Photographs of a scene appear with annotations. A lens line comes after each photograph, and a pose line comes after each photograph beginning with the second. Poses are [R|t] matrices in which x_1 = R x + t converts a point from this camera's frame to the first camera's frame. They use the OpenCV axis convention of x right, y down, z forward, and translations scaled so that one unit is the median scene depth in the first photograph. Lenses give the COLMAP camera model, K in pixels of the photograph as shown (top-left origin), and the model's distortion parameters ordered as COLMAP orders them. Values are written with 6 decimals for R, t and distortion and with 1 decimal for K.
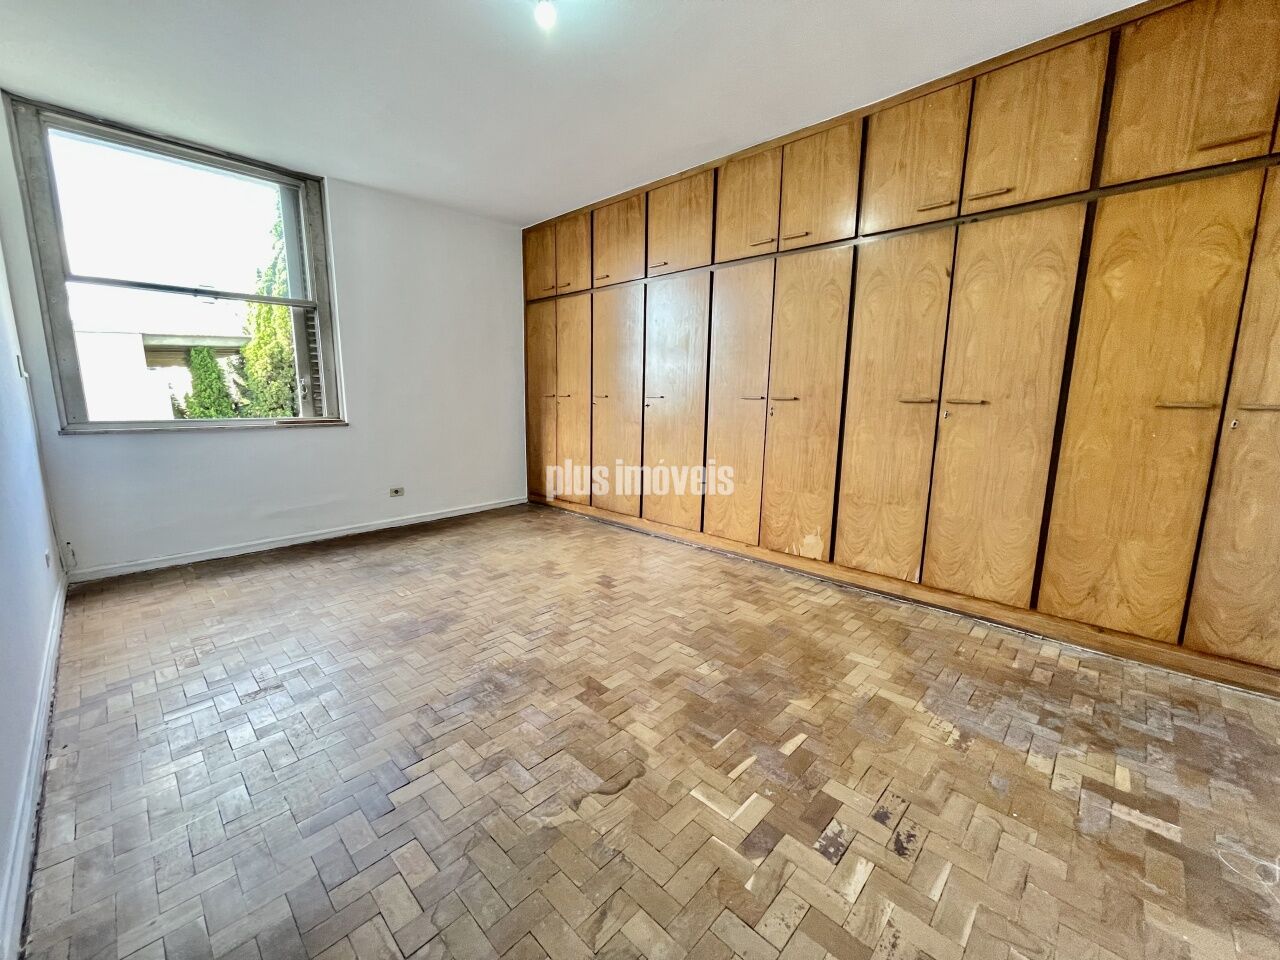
lens RADIAL K [[519.4, 0, 638.3], [0, 519.4, 482.8], [0, 0, 1]] dist [-0.001935, -0.001026]
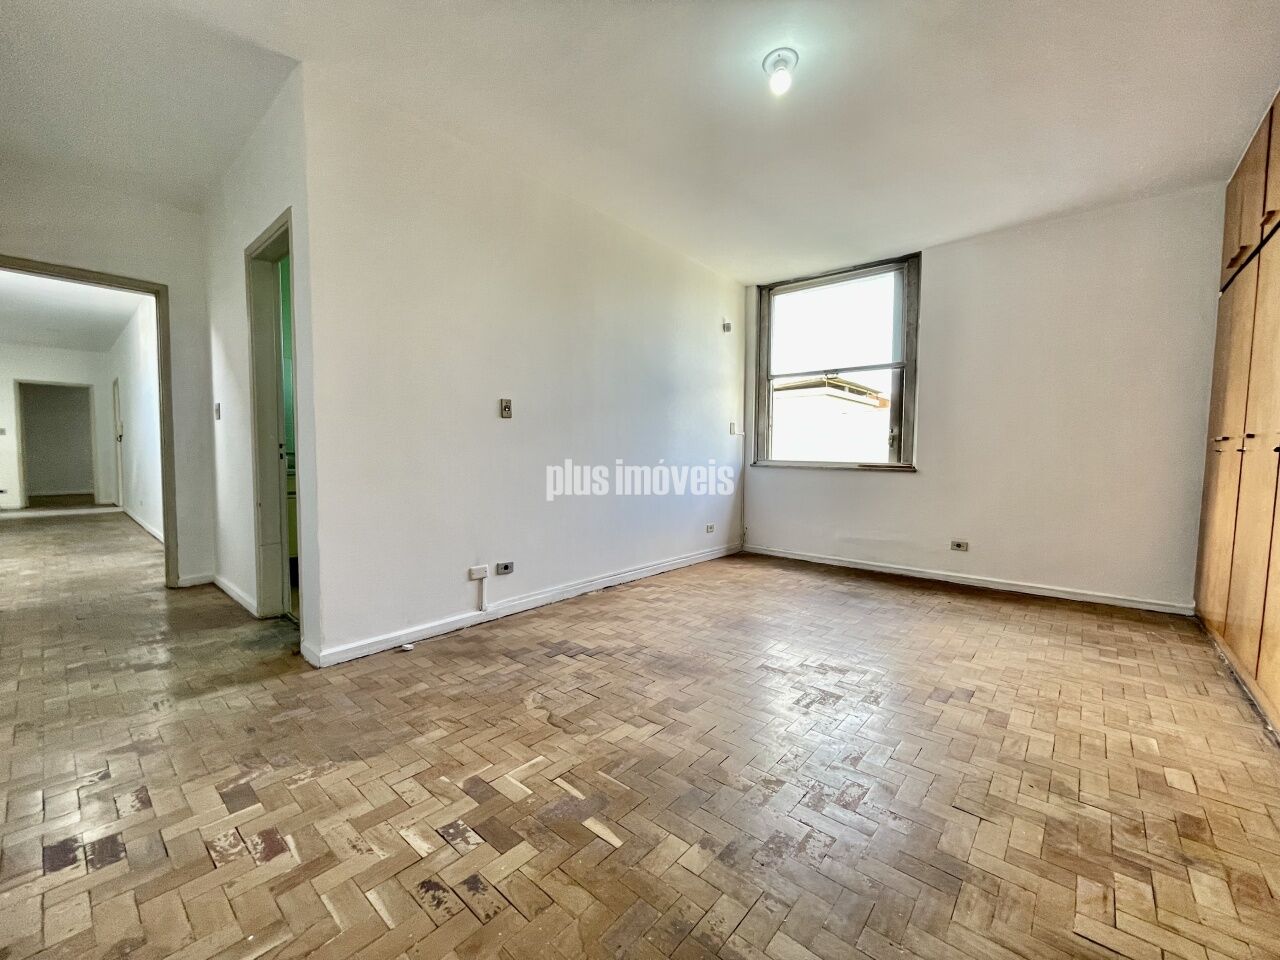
lens RADIAL K [[519.4, 0, 637.2], [0, 519.4, 477.9], [0, 0, 1]] dist [-0.001935, -0.001026]
pose [[0.043578, 0.043167, -0.998117, 1.166174], [-0.180697, 0.982929, 0.034621, -0.080905], [0.982573, 0.178848, 0.050635, 0.986435]]
